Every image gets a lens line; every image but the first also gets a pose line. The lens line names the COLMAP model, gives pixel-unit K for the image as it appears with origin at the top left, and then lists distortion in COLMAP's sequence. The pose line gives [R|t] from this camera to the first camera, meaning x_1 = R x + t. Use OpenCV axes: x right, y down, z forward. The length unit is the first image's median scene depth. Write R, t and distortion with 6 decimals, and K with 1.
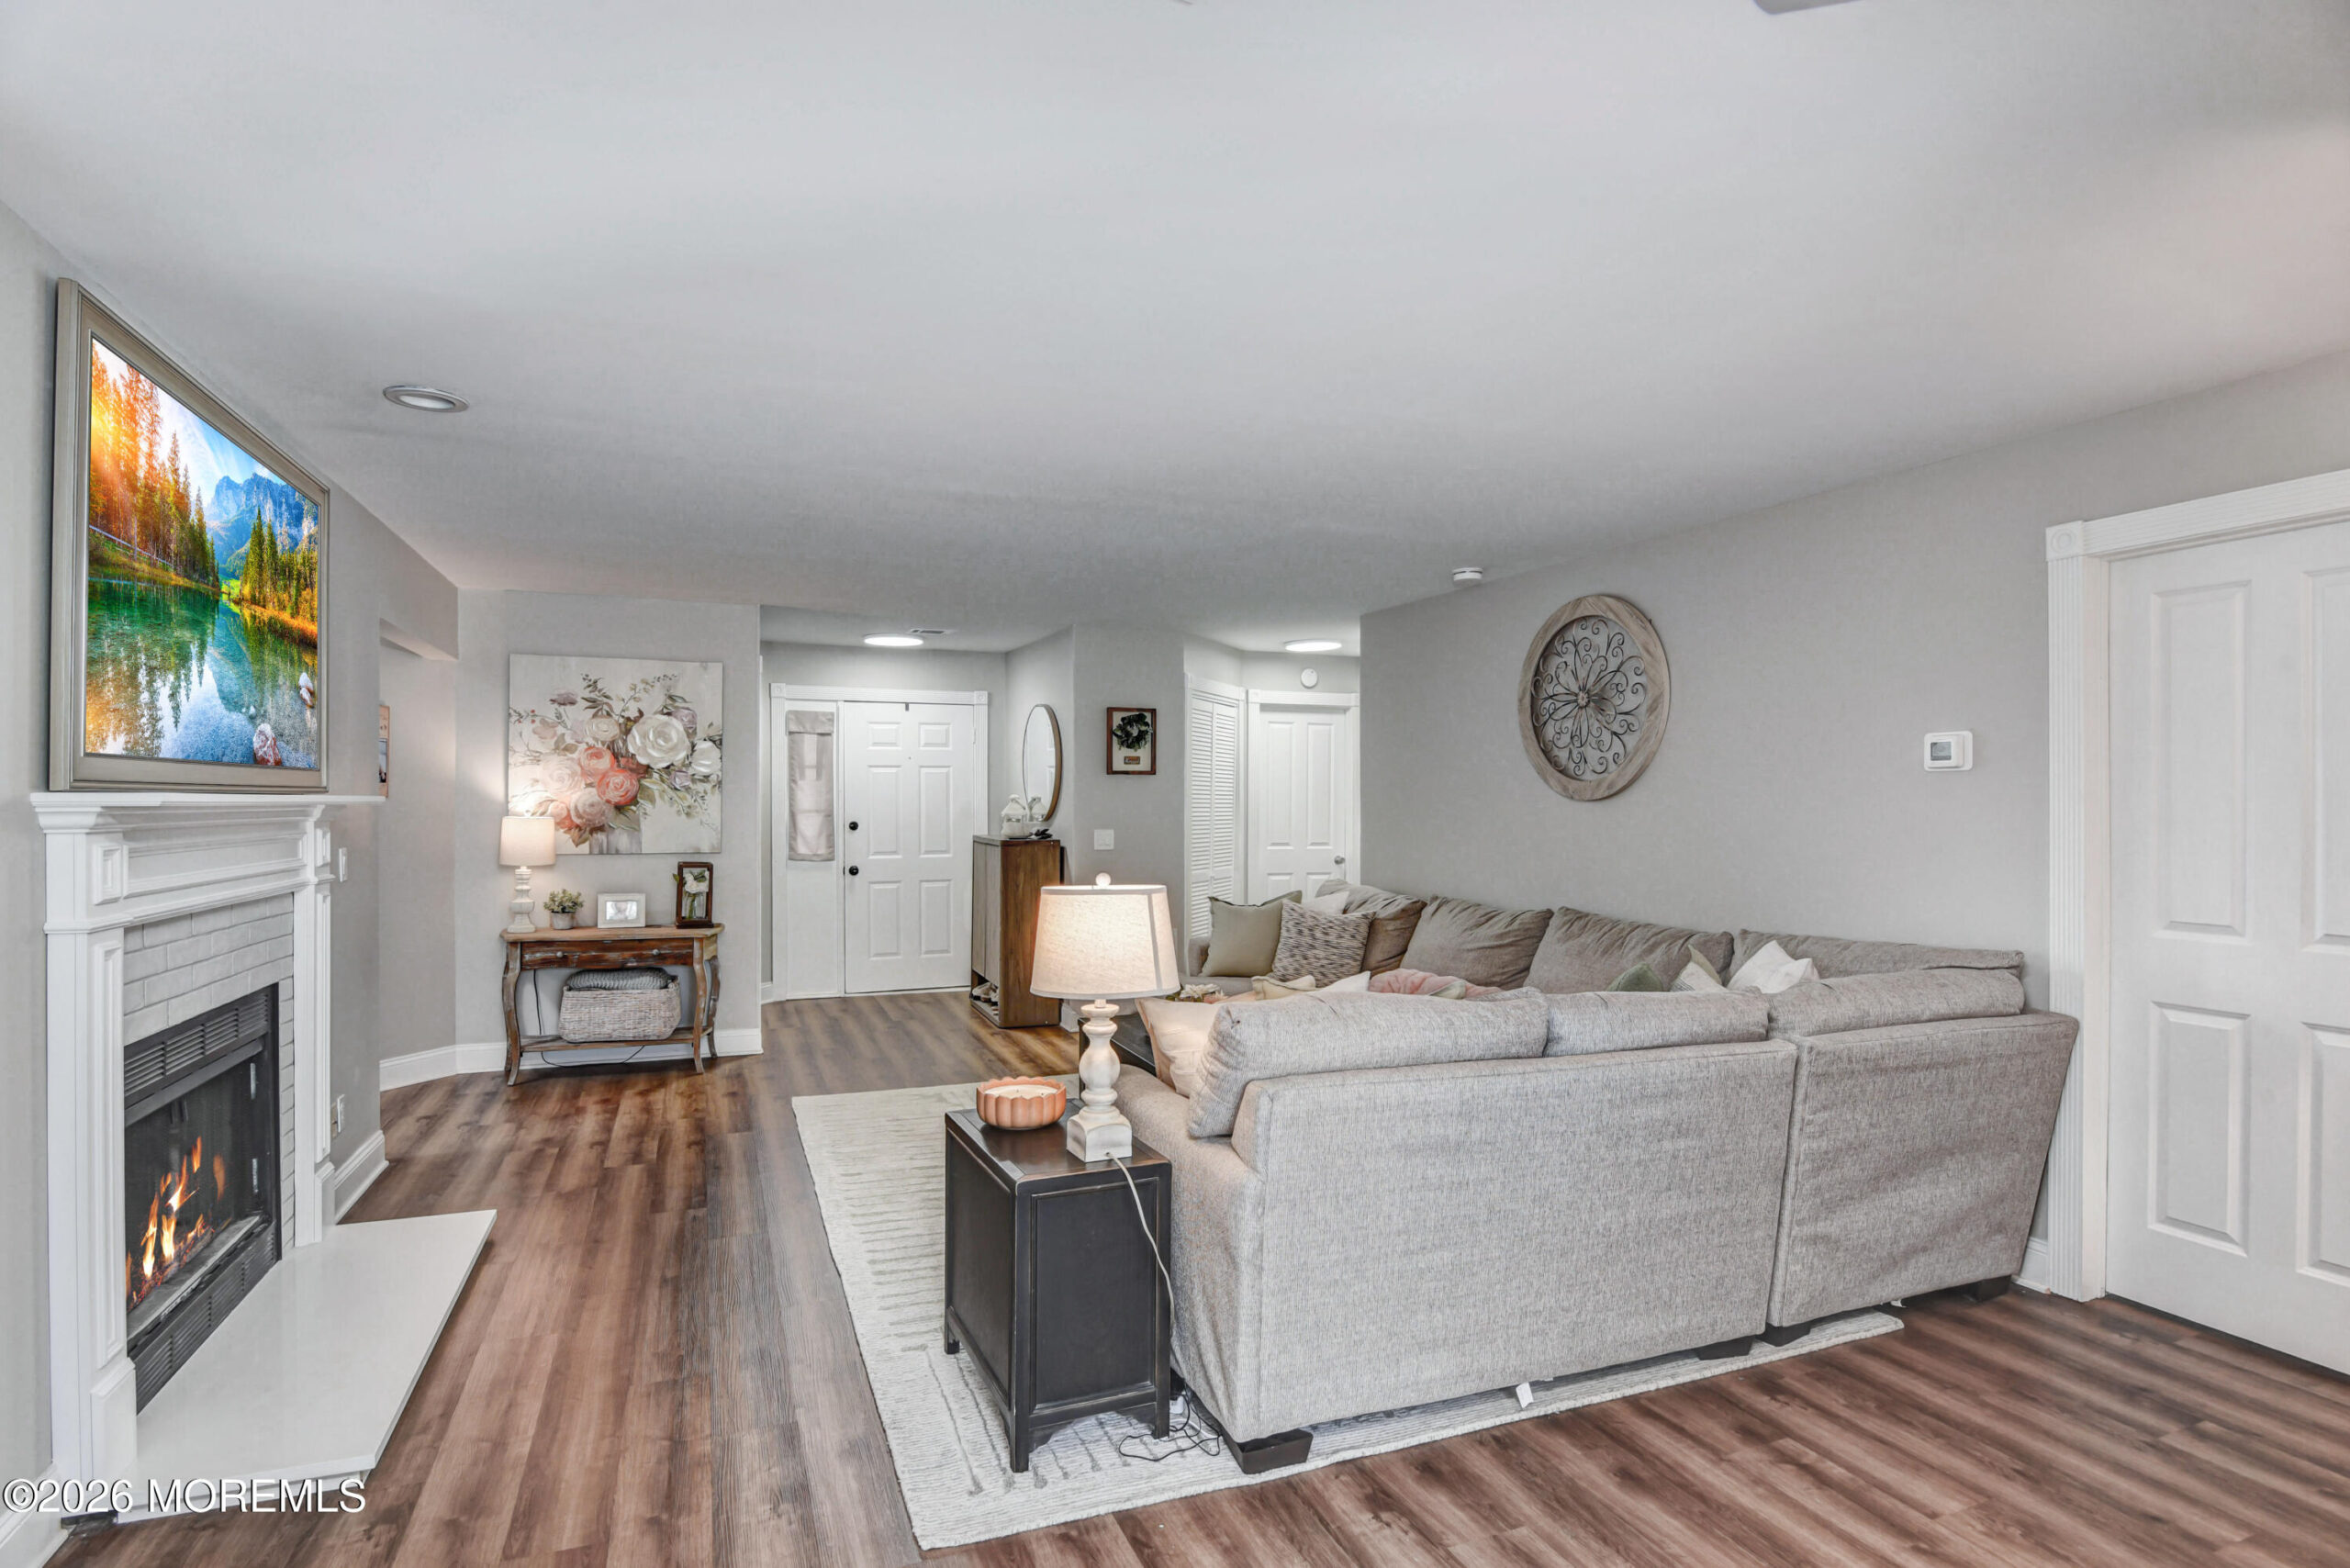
lens RADIAL K [[1165.0, 0, 1147.5], [0, 1165.0, 793.3], [0, 0, 1]] dist [-0.018906, 0.000504]
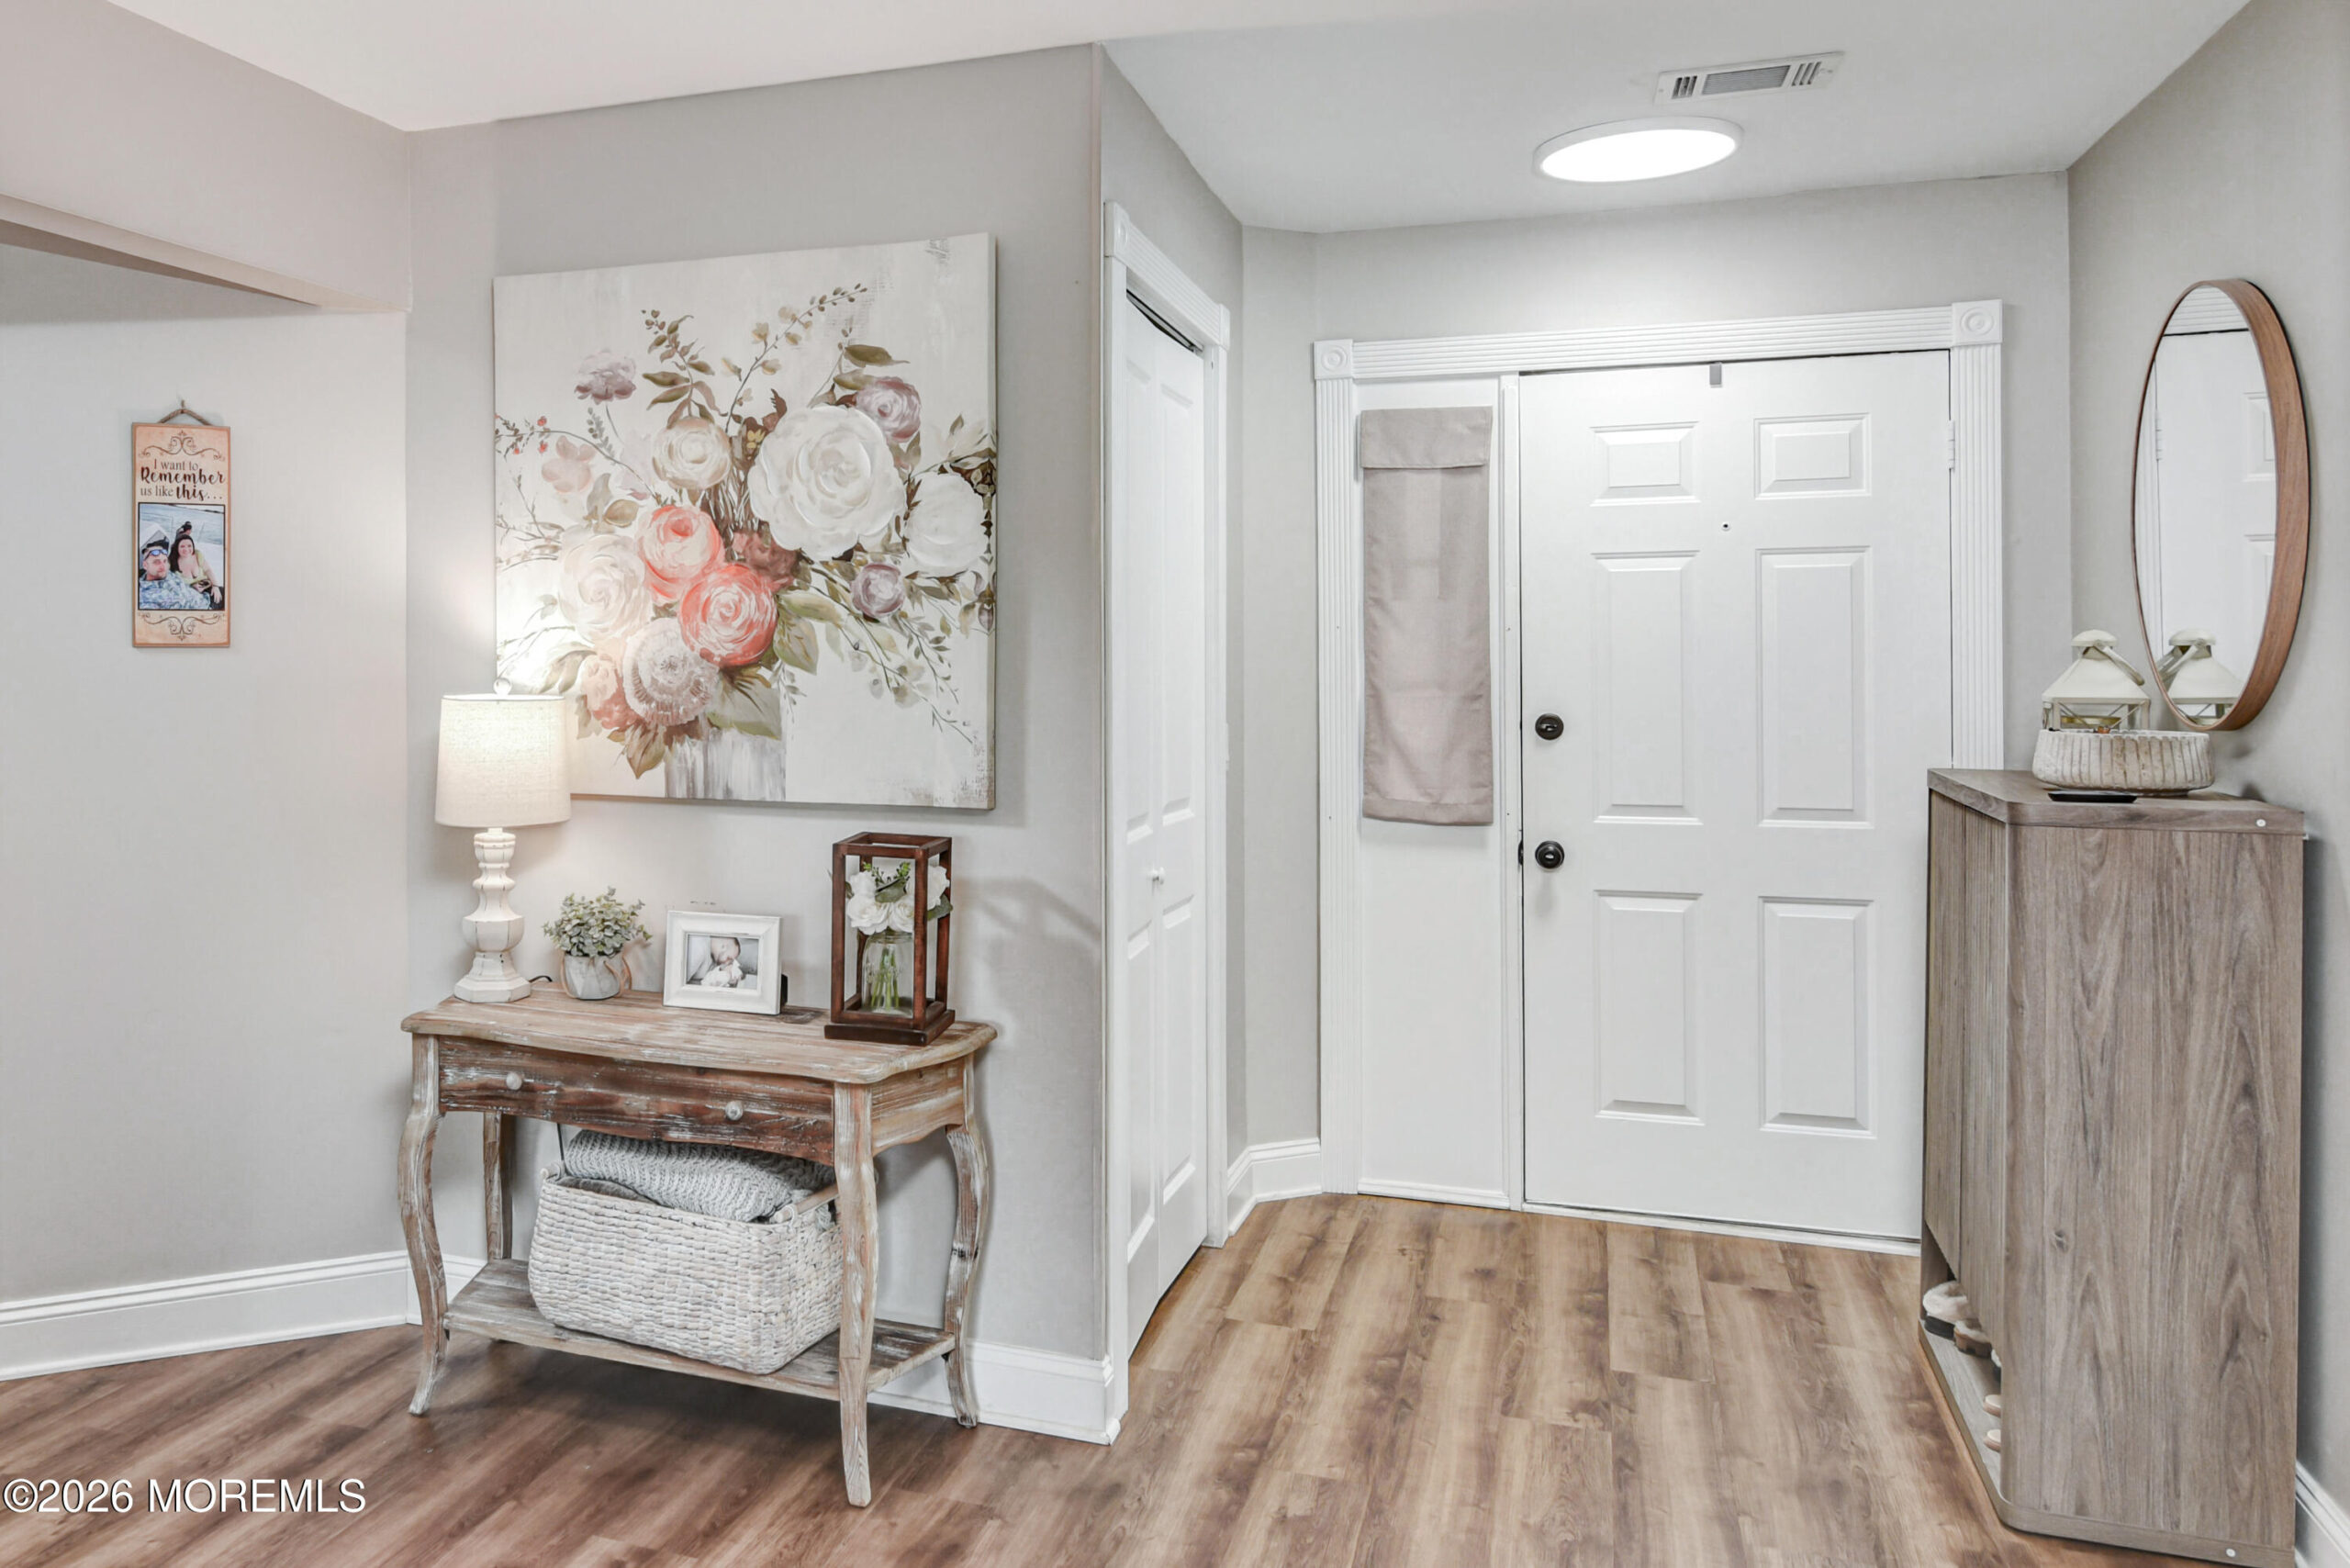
lens RADIAL K [[1801.1, 0, 858.2], [0, 1801.1, 661.9], [0, 0, 1]] dist [-0.004718, -0.000711]
pose [[0.727565, -0.002259, -0.686035, -0.044761], [0.005001, 0.999985, 0.002011, 0.008368], [0.686020, -0.004894, 0.727566, 0.632647]]
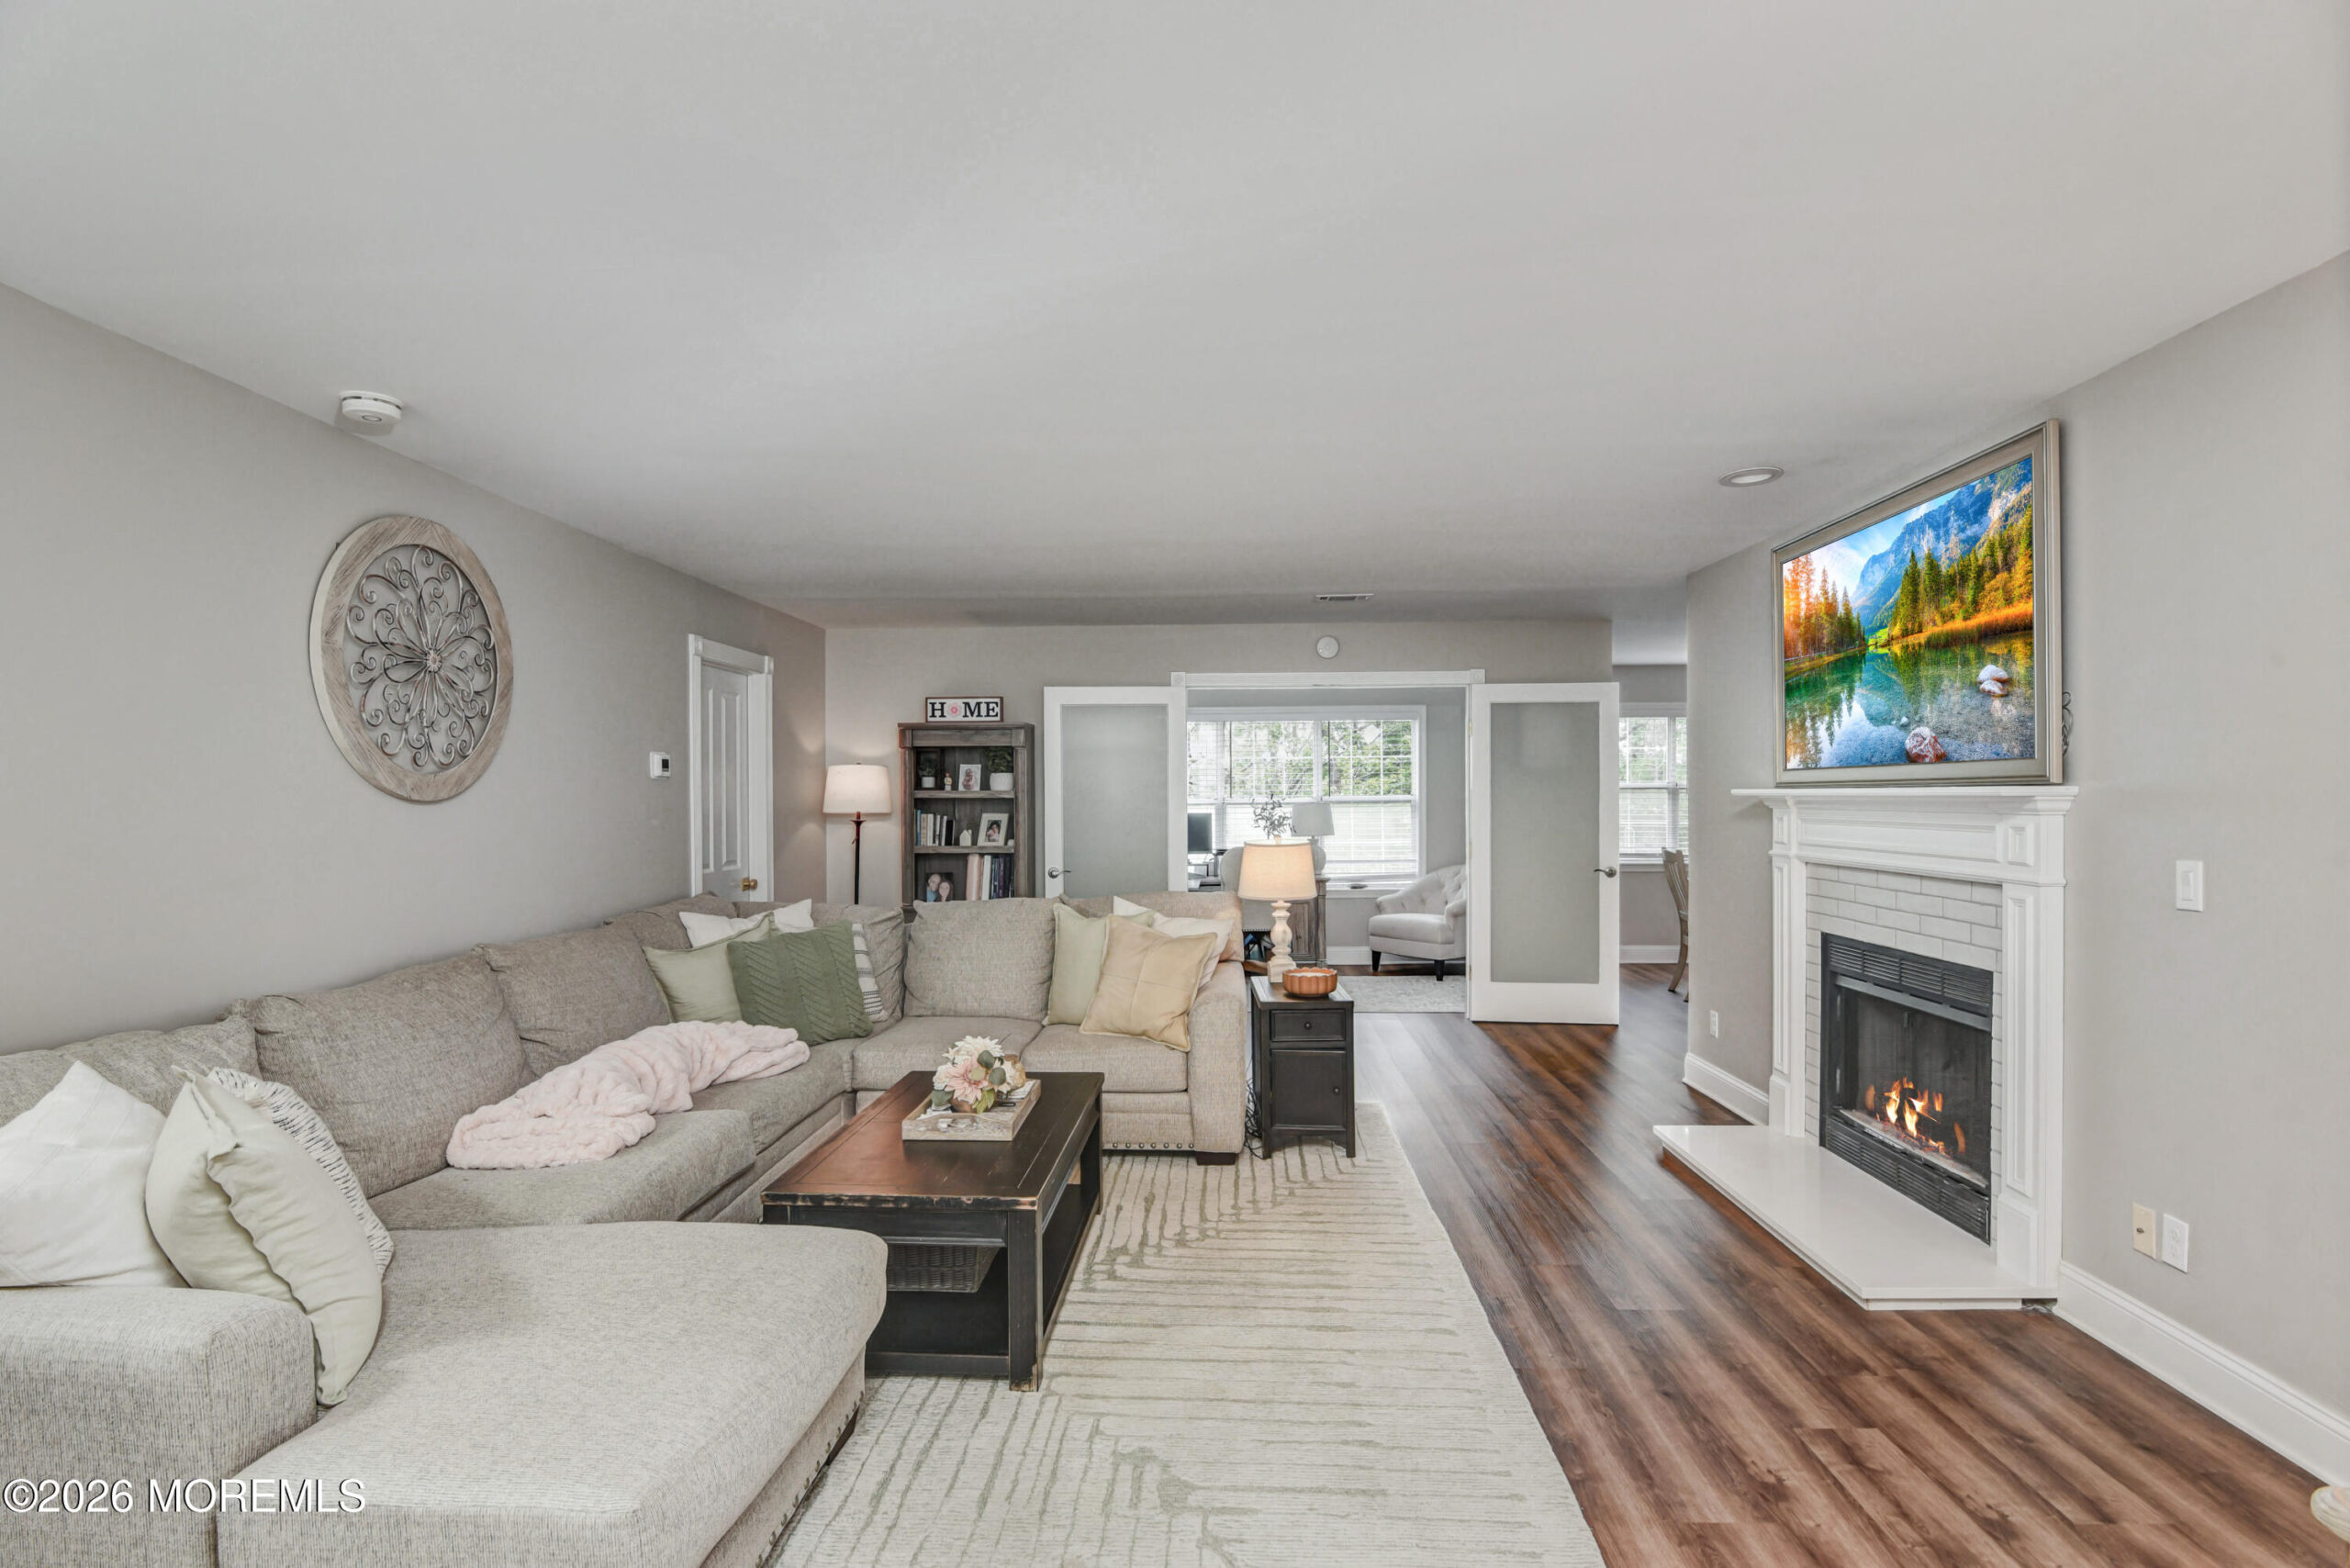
lens RADIAL K [[1150.4, 0, 1170.7], [0, 1150.4, 798.7], [0, 0, 1]] dist [-0.017760, -0.001214]
pose [[-0.913760, 0.005426, 0.406217, -0.279293], [0.004511, 0.999985, -0.003210, 0.006986], [-0.406229, -0.001101, -0.913771, 1.222577]]
